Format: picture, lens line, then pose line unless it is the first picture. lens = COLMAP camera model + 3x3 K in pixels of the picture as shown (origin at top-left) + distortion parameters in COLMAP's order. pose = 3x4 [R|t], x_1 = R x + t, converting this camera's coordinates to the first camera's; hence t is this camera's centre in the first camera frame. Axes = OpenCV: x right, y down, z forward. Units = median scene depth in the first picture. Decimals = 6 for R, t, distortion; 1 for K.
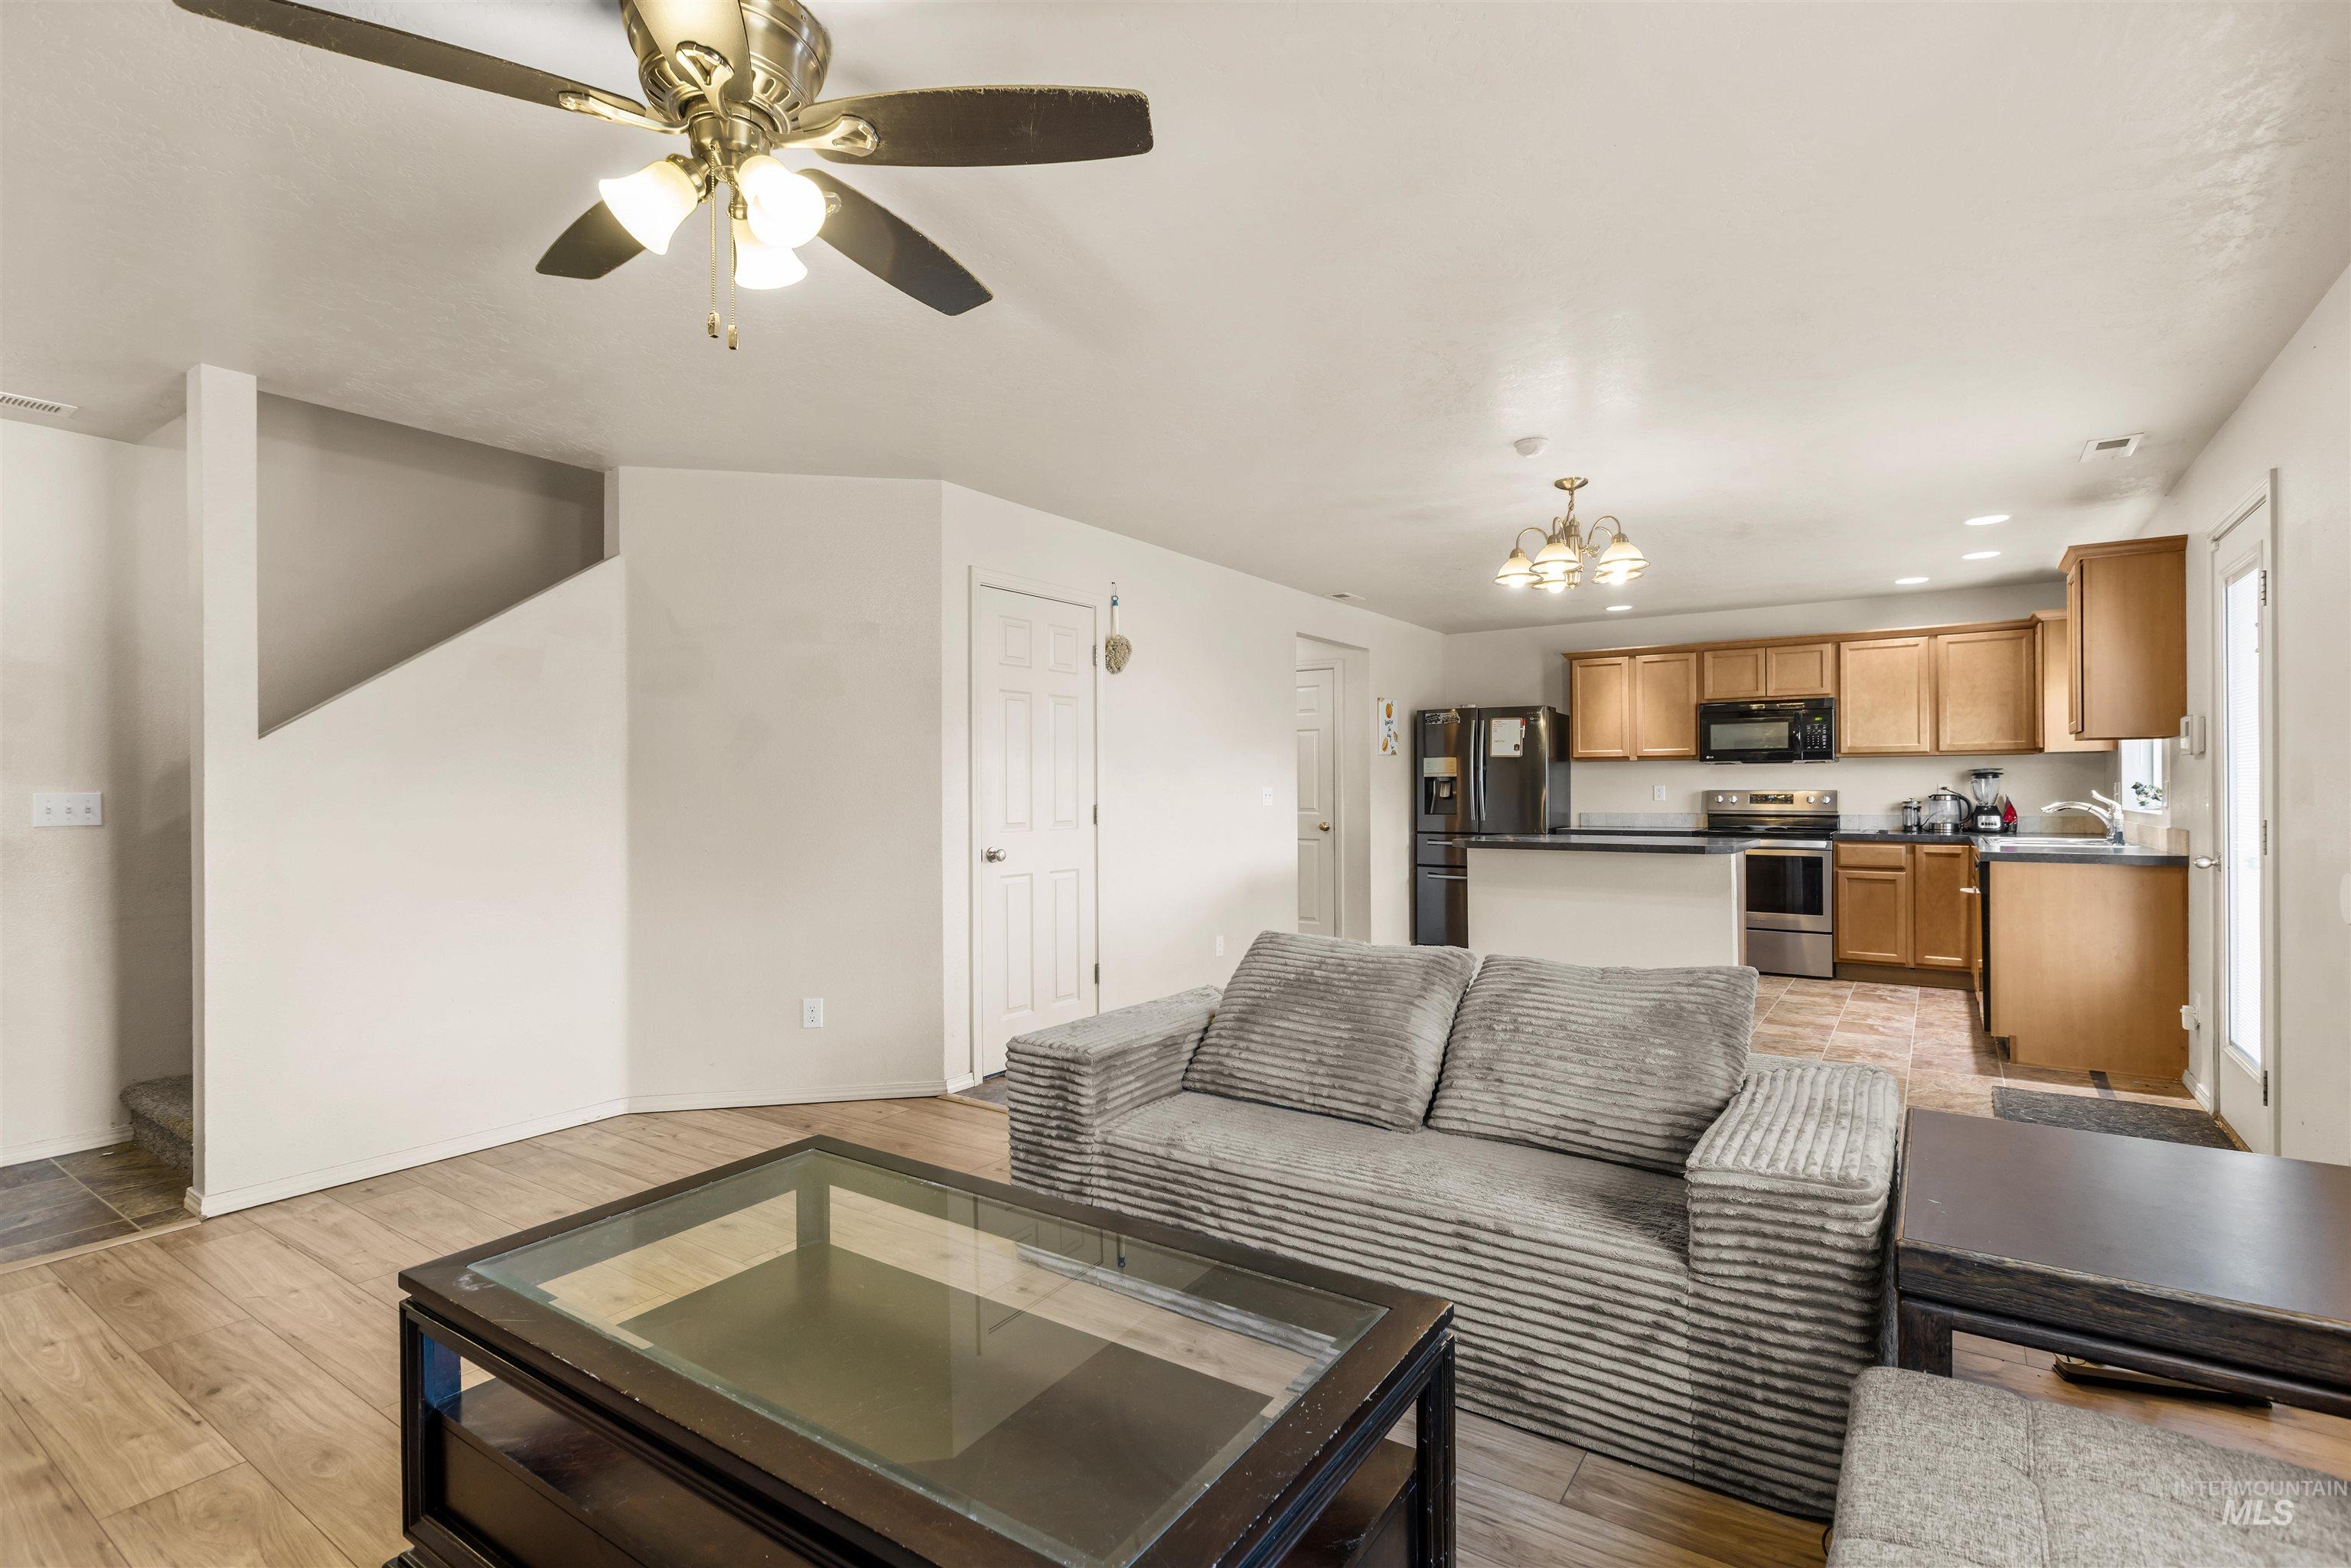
lens RADIAL K [[1052.9, 0, 1162.6], [0, 1052.9, 778.4], [0, 0, 1]] dist [0.006316, -0.001974]
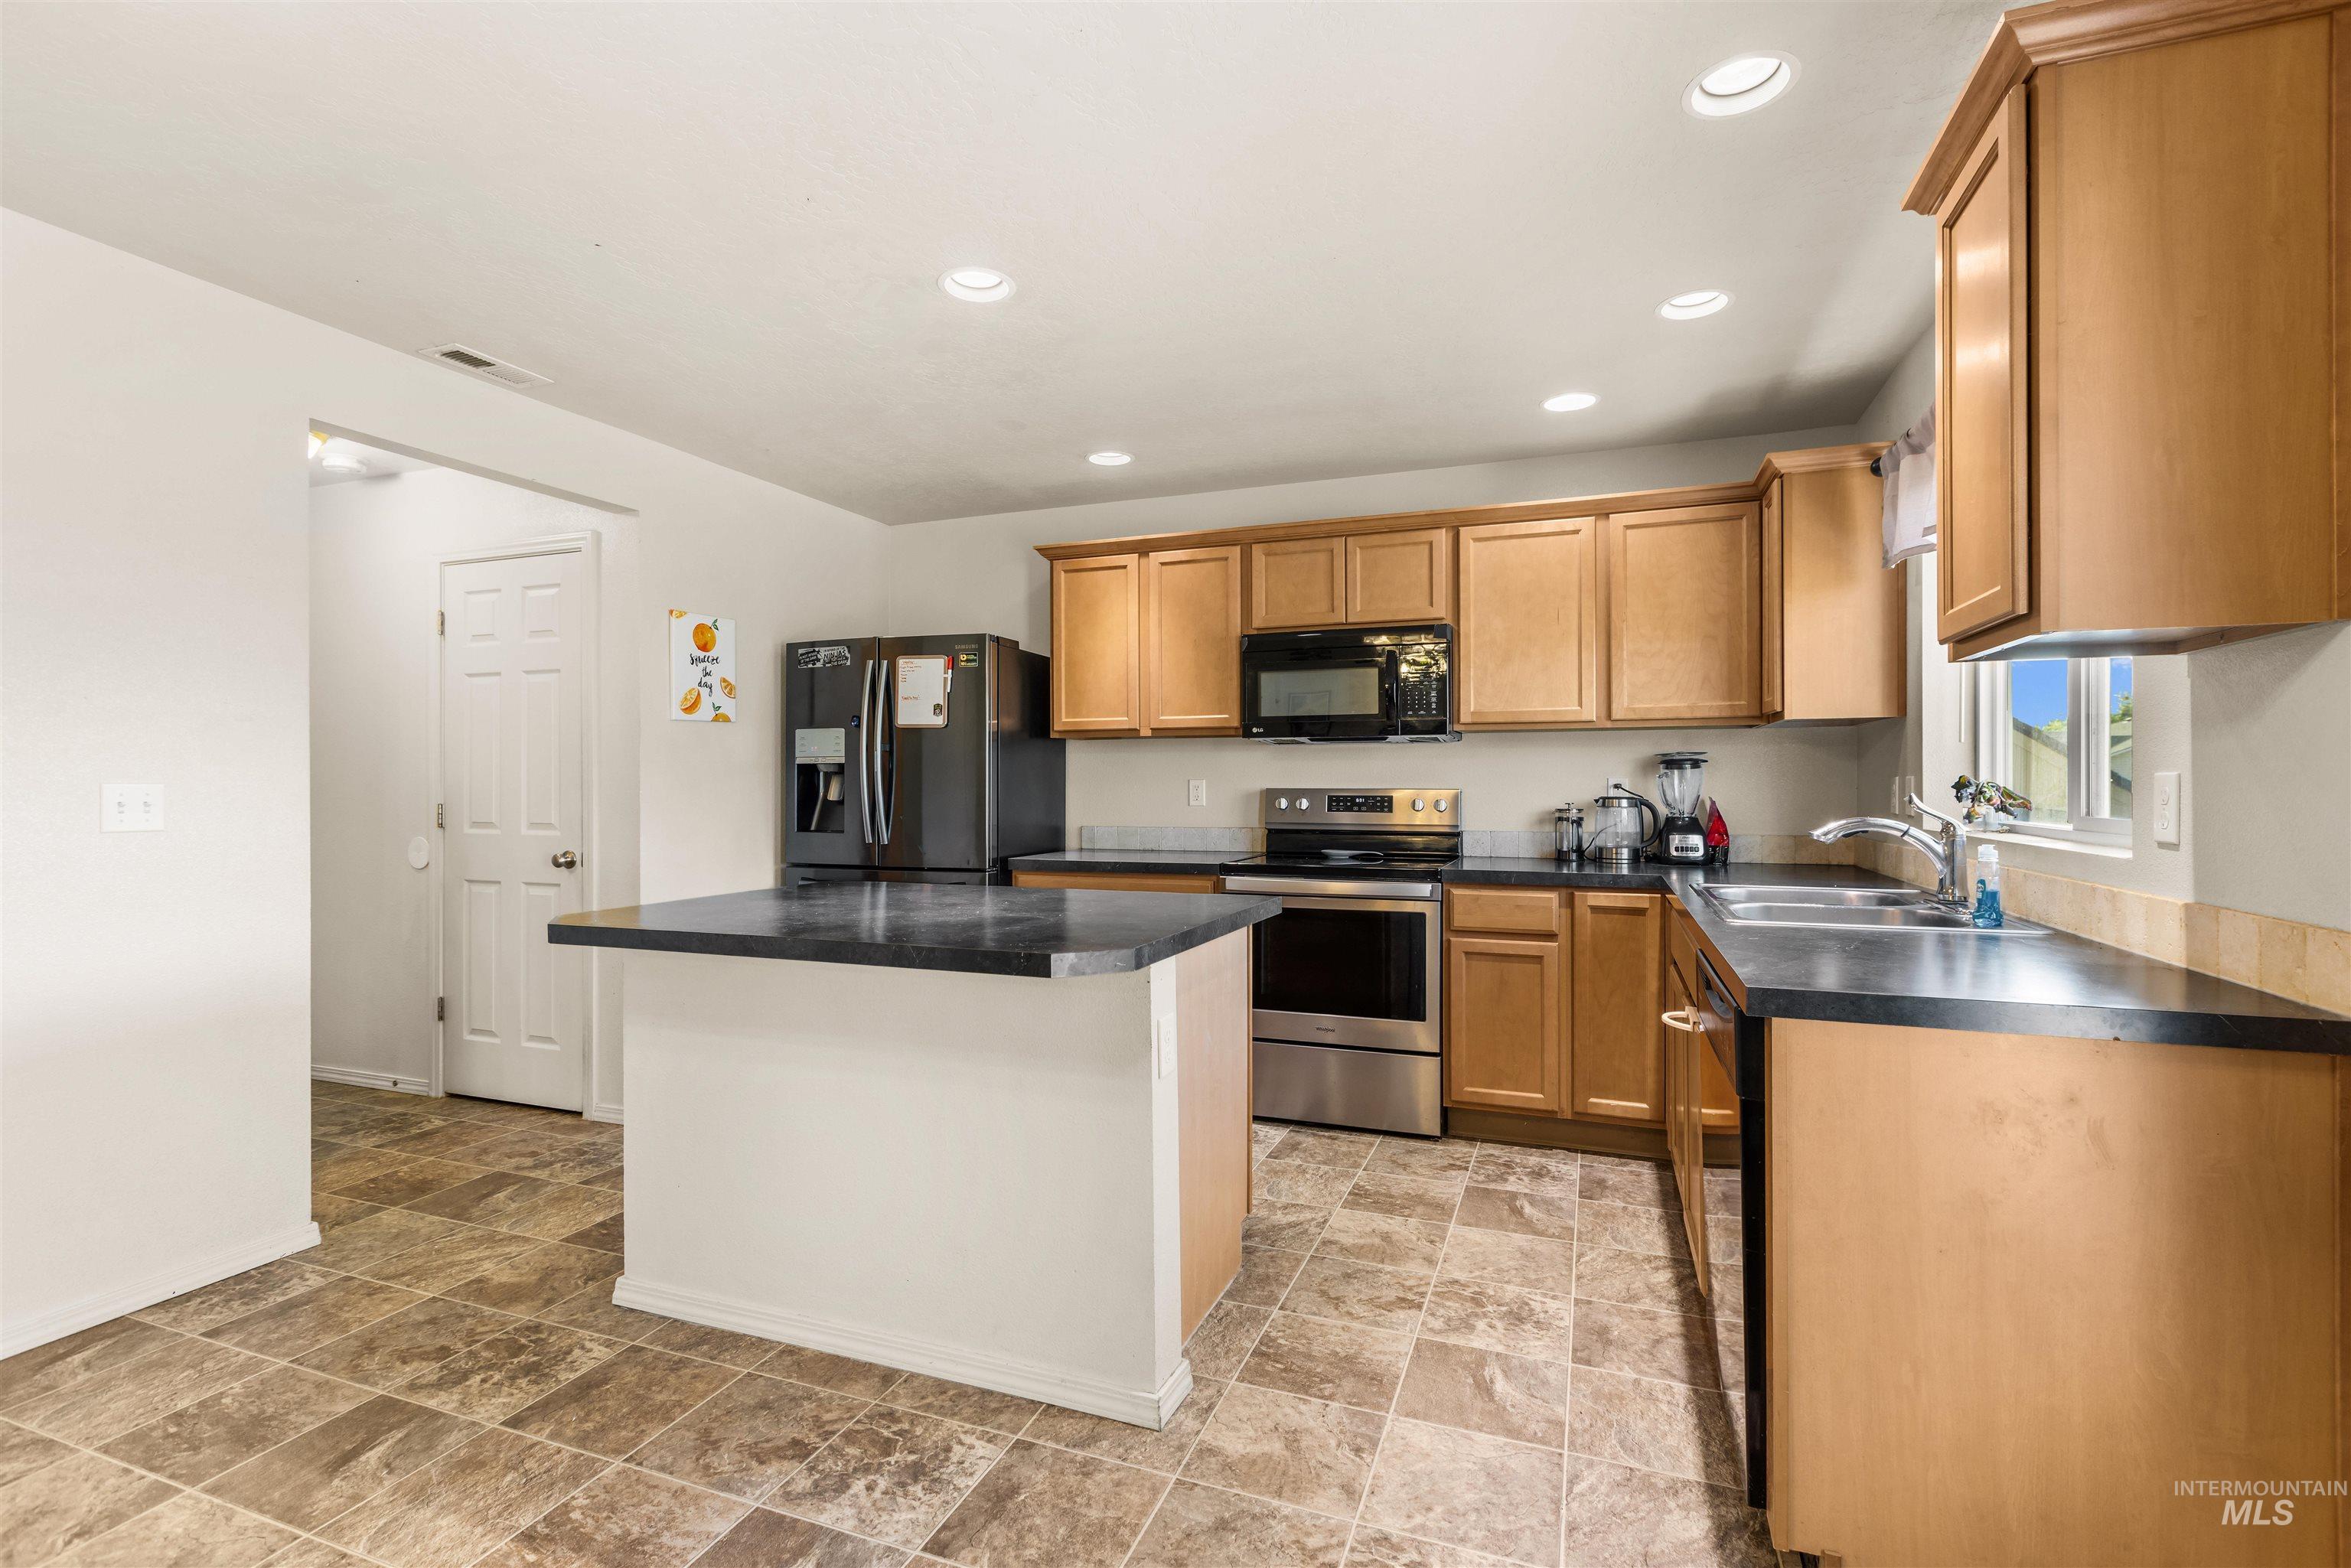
lens RADIAL K [[1052.9, 0, 1174.4], [0, 1052.9, 788.2], [0, 0, 1]] dist [0.006316, -0.001974]
pose [[0.975396, 0.000896, 0.220459, 0.359295], [-0.004298, 0.999879, 0.014952, 0.002908], [-0.220419, -0.015532, 0.975282, 0.468881]]
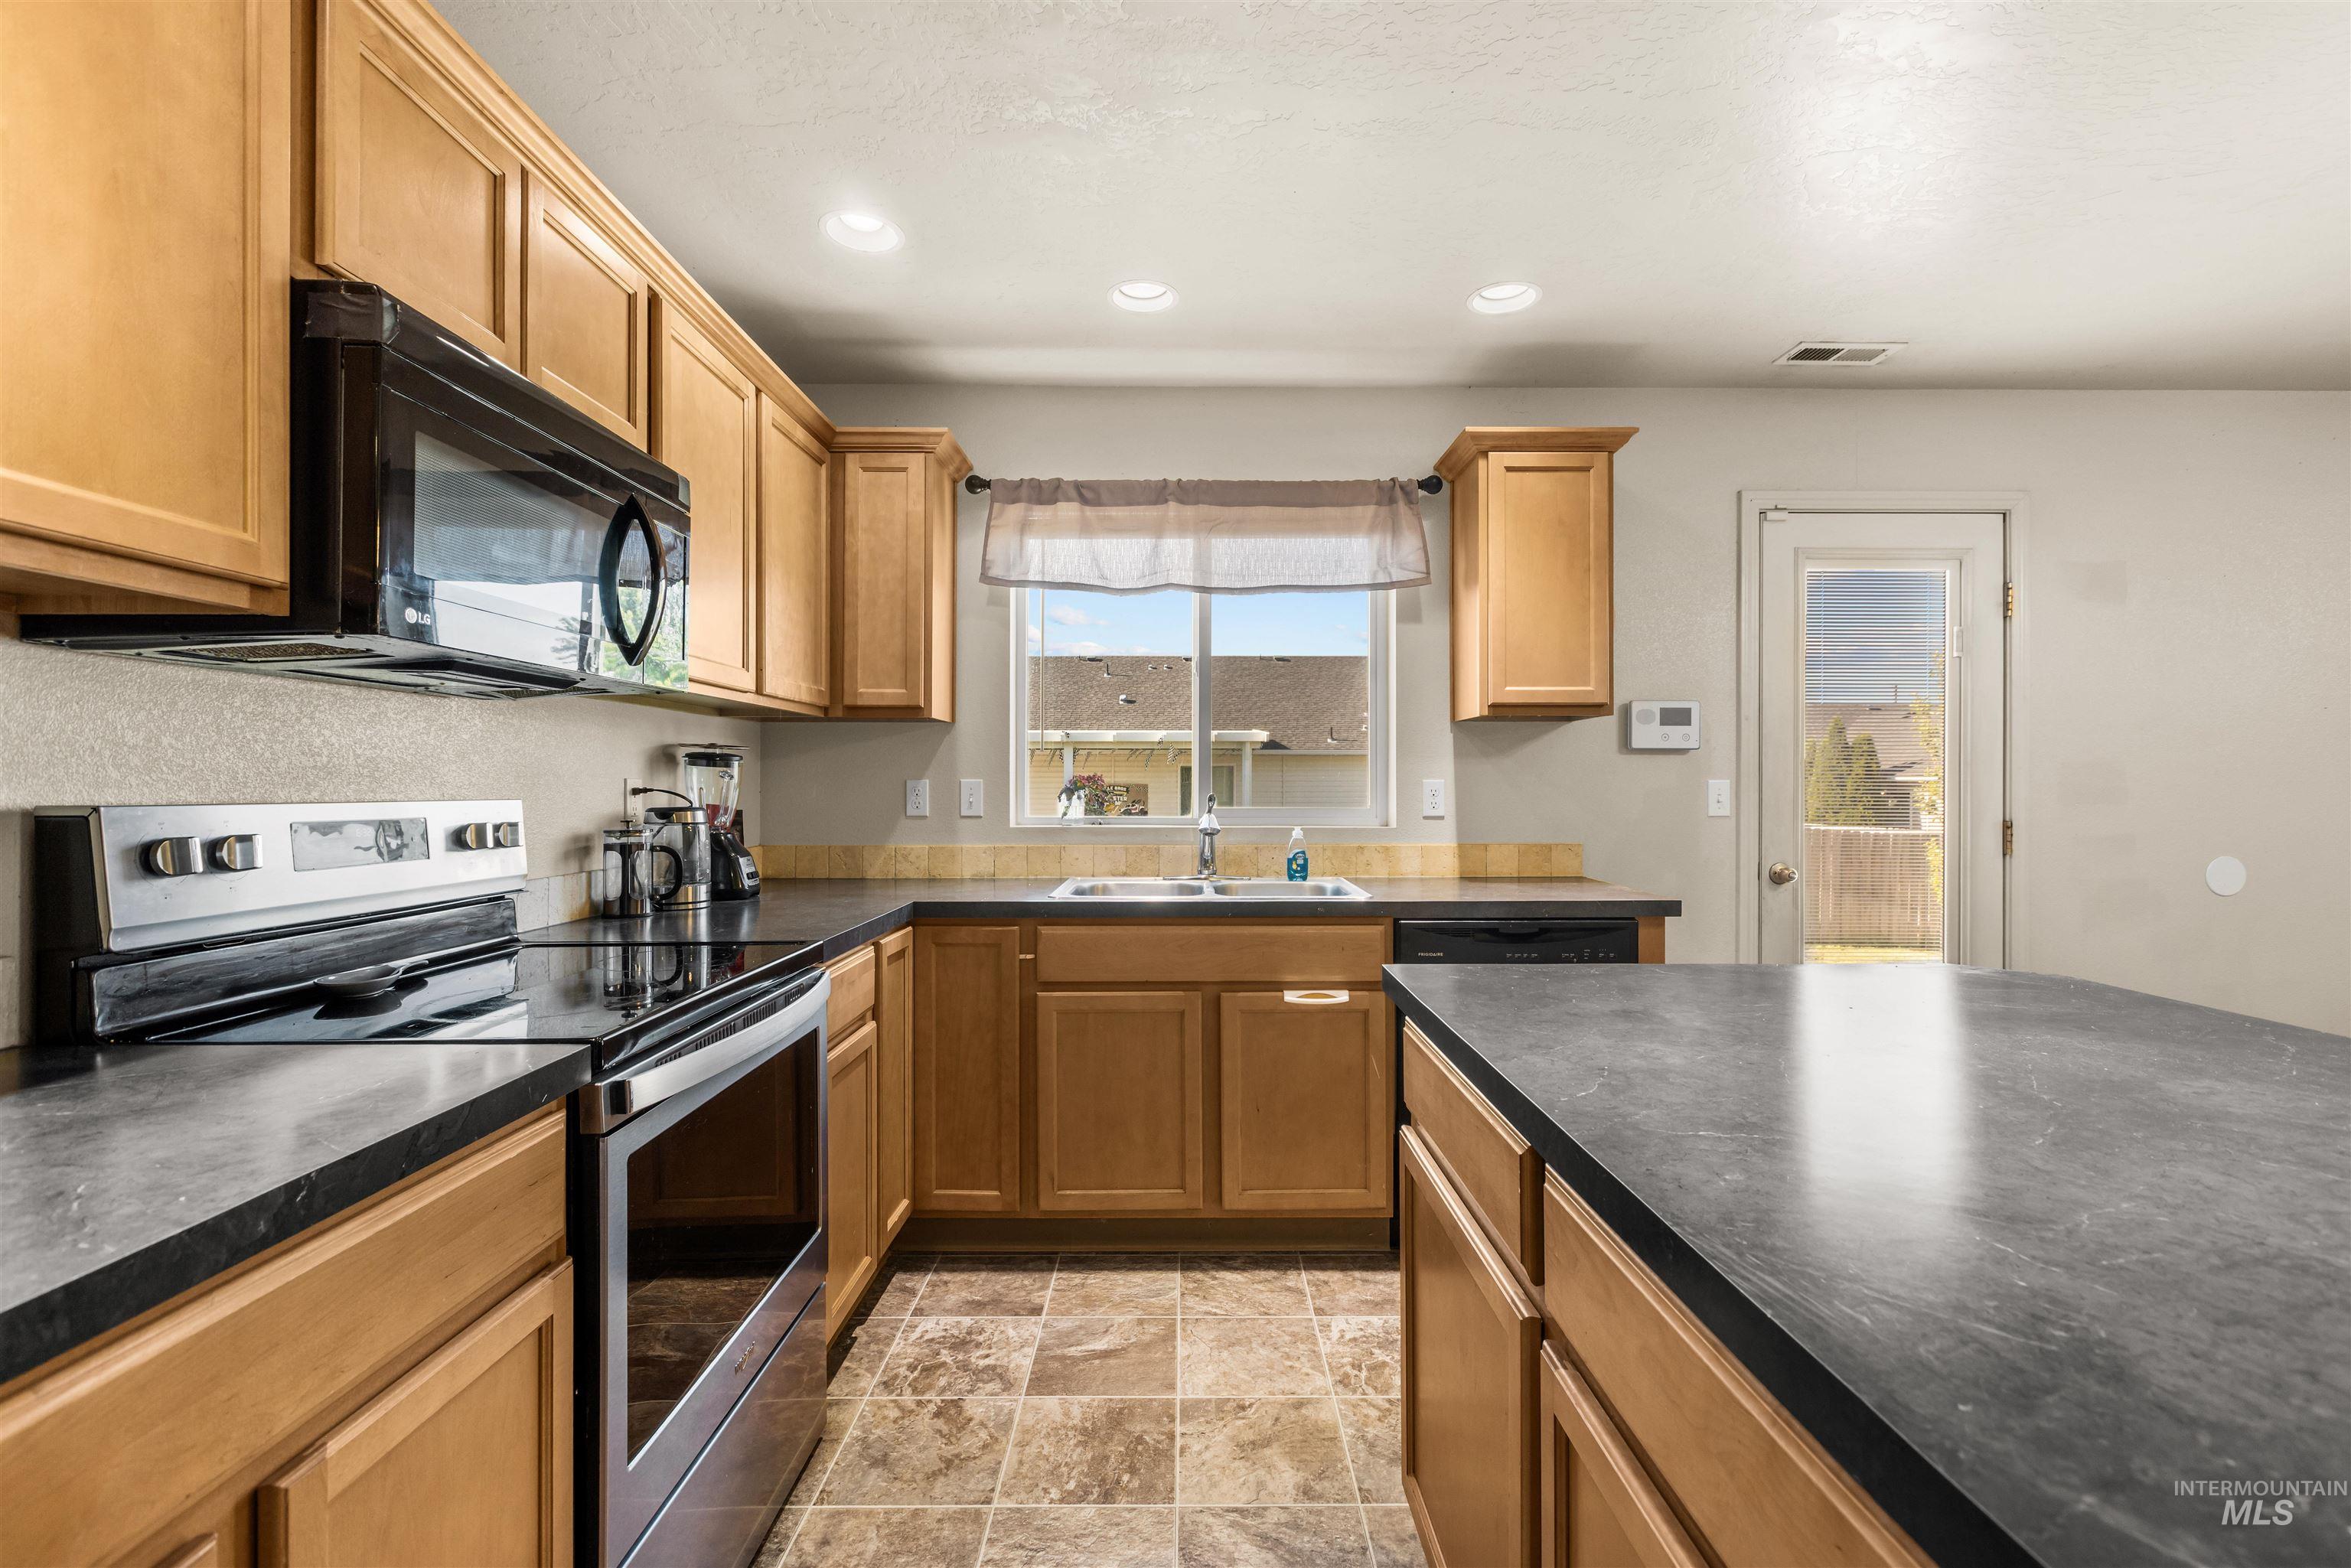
lens RADIAL K [[1066.9, 0, 1190.4], [0, 1066.9, 788.2], [0, 0, 1]] dist [0.001220, 0.000708]
pose [[-0.574640, 0.001203, 0.818405, 0.305567], [-0.005353, 0.999972, -0.005228, 0.008737], [-0.818389, -0.007385, -0.574618, 1.027864]]
